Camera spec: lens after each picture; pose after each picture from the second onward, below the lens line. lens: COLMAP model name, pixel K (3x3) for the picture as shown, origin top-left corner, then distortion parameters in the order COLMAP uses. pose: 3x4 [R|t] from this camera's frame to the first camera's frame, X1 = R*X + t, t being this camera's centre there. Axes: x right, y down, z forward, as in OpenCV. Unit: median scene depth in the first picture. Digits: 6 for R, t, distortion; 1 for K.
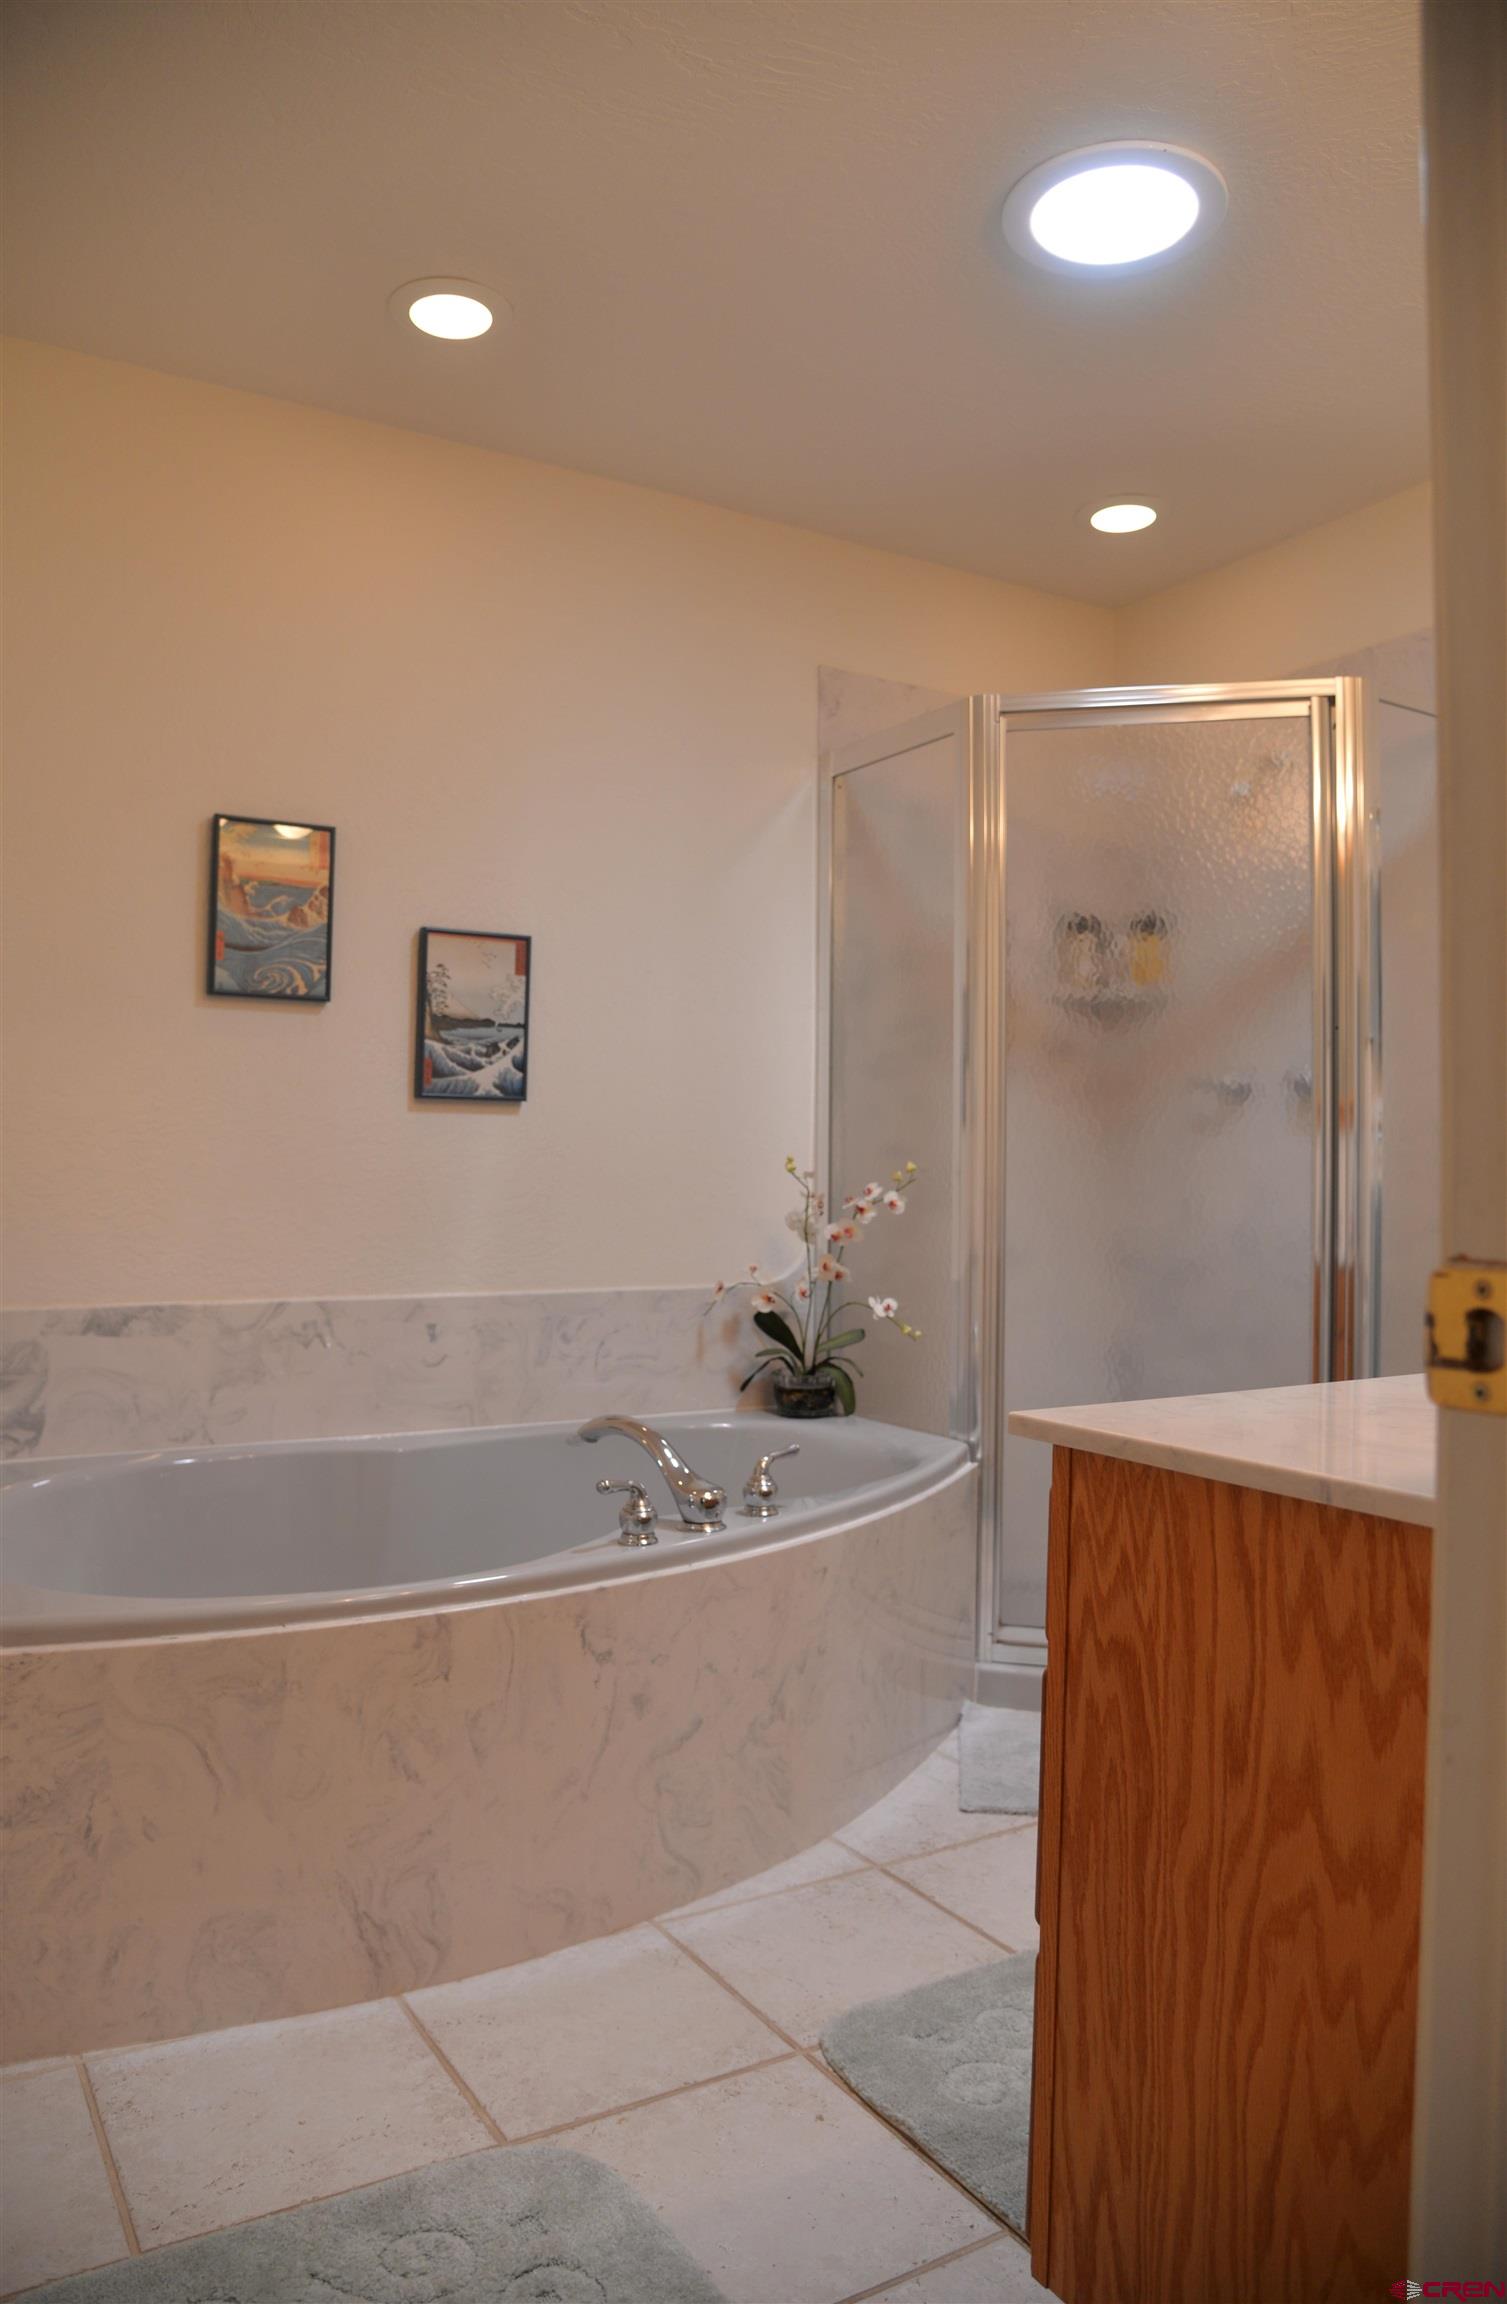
lens RADIAL K [[1601.1, 0, 737.6], [0, 1601.1, 1158.8], [0, 0, 1]] dist [-0.083572, 0.014130]
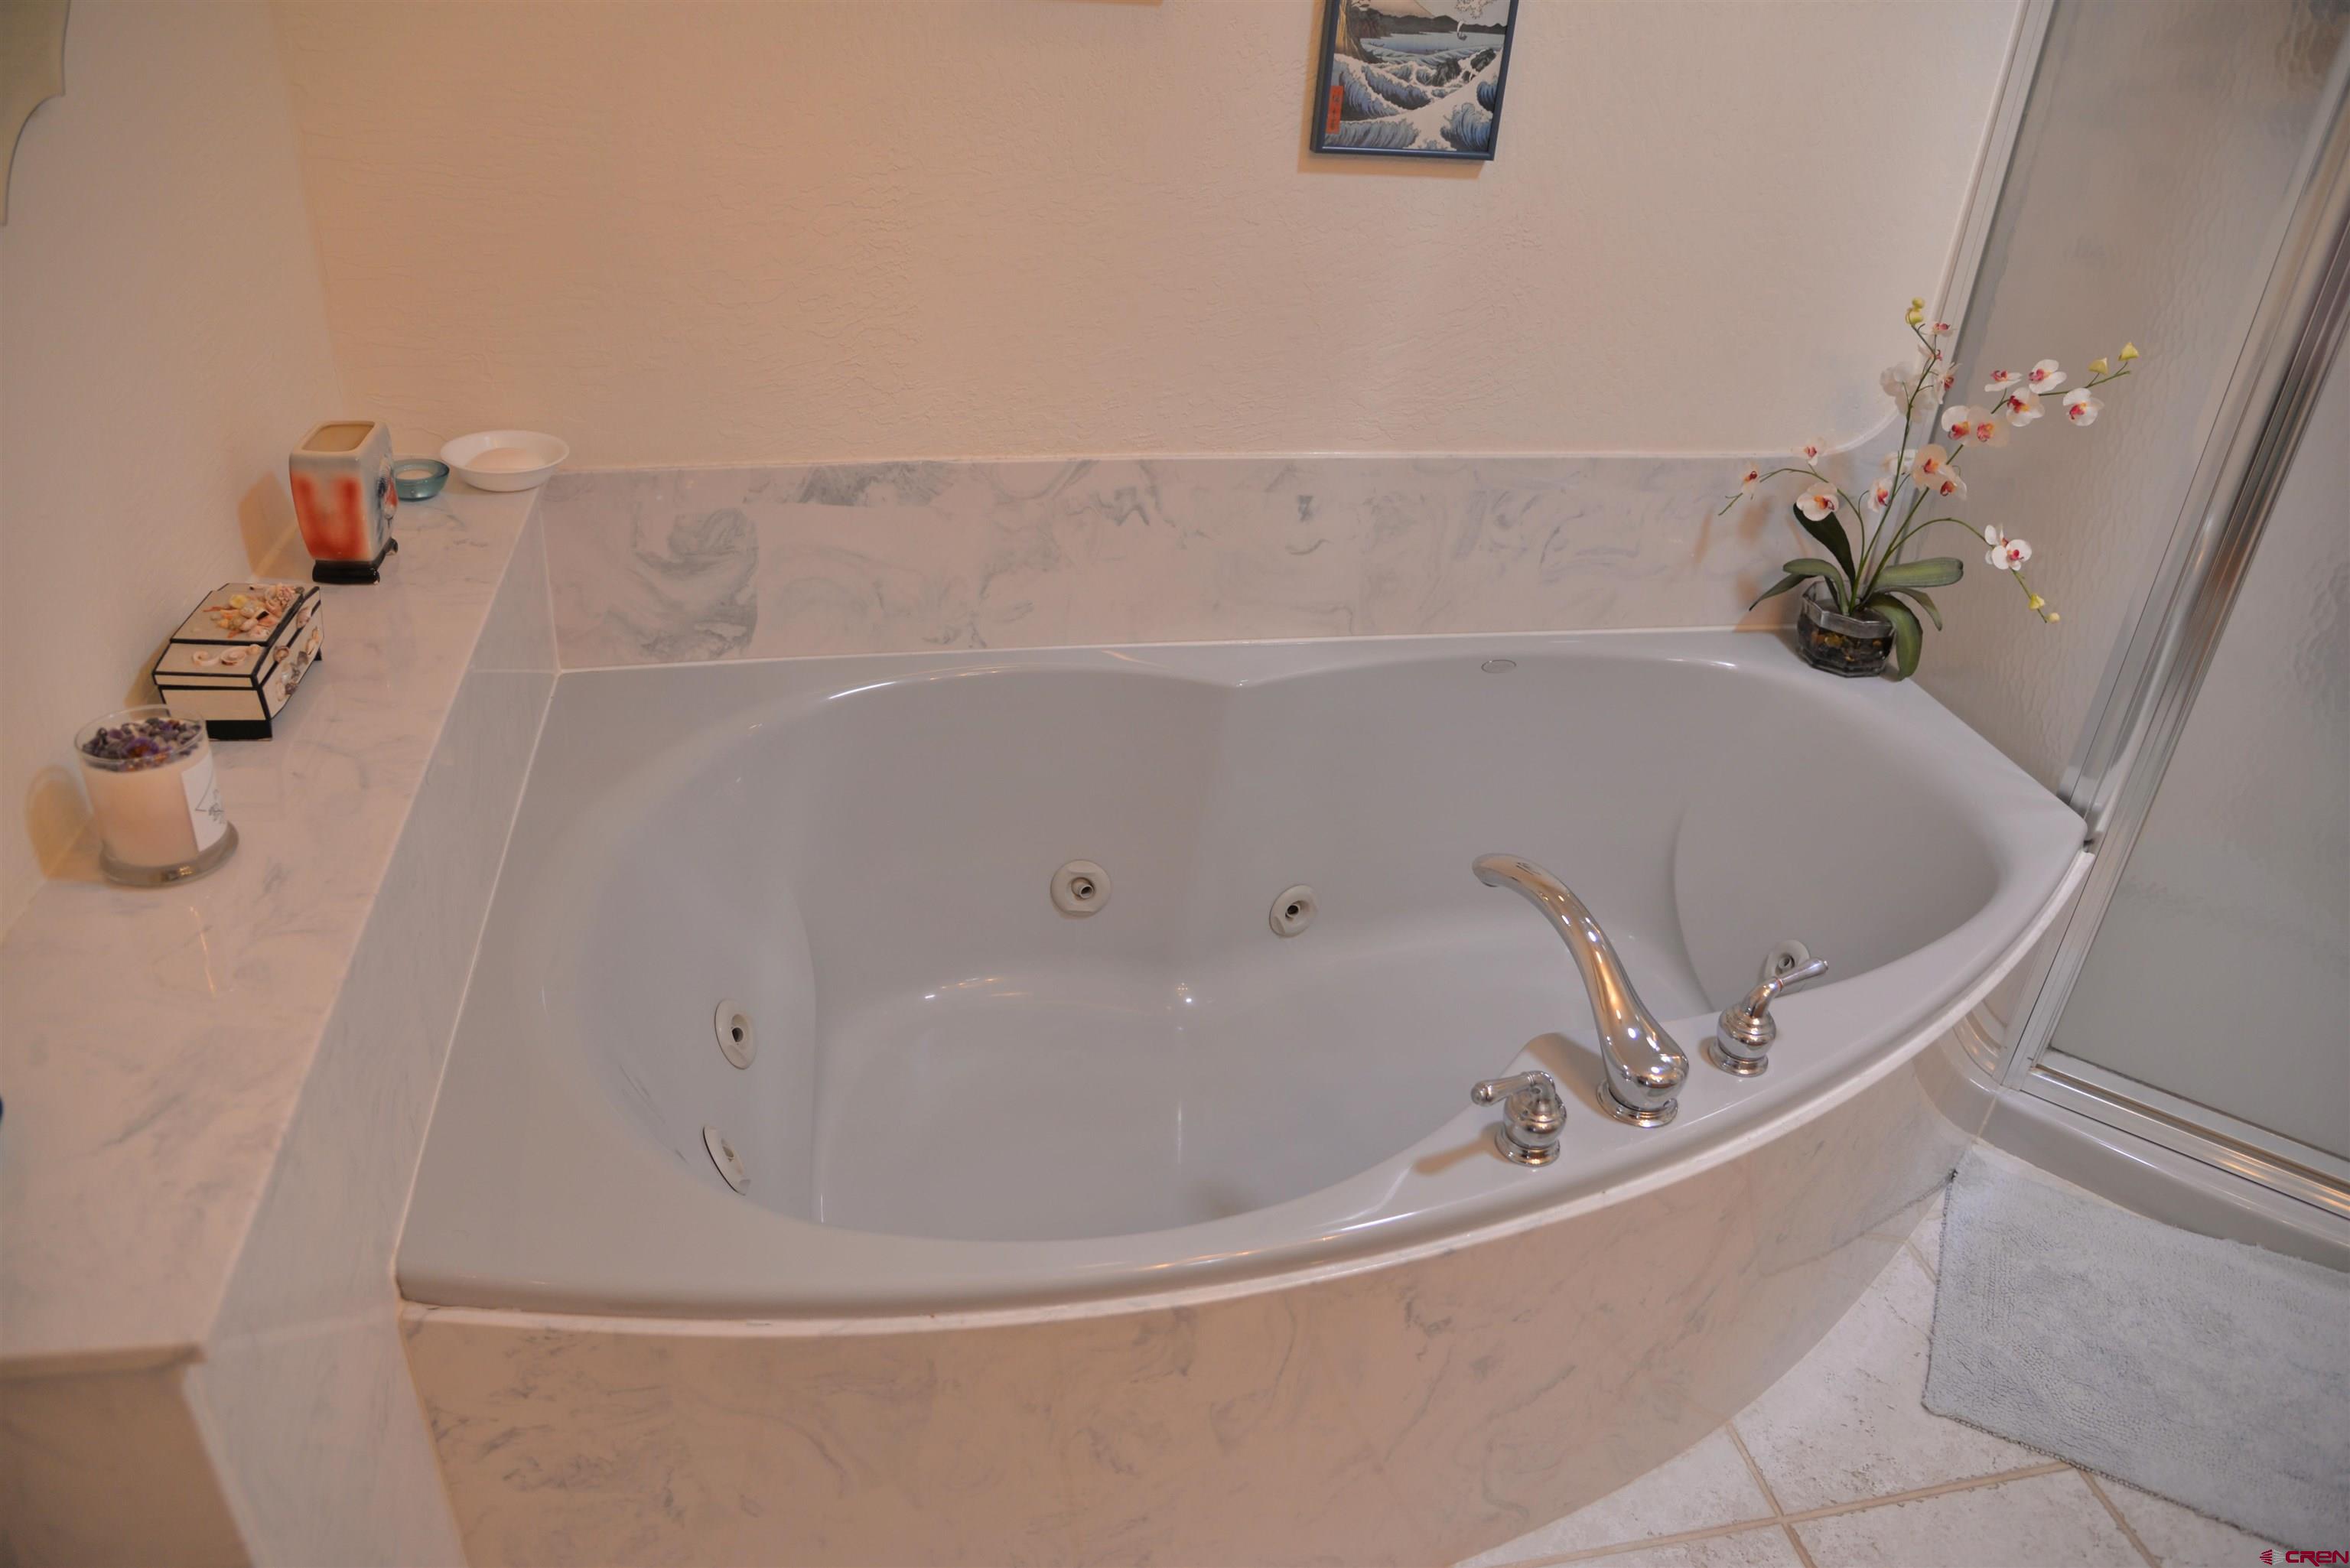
lens RADIAL K [[1626.6, 0, 1184.3], [0, 1626.6, 772.2], [0, 0, 1]] dist [-0.098206, 0.037888]
pose [[0.945665, 0.206286, -0.251324, -0.044820], [-0.053027, 0.860465, 0.506742, -0.145111], [0.320789, -0.465881, 0.824651, 0.372461]]
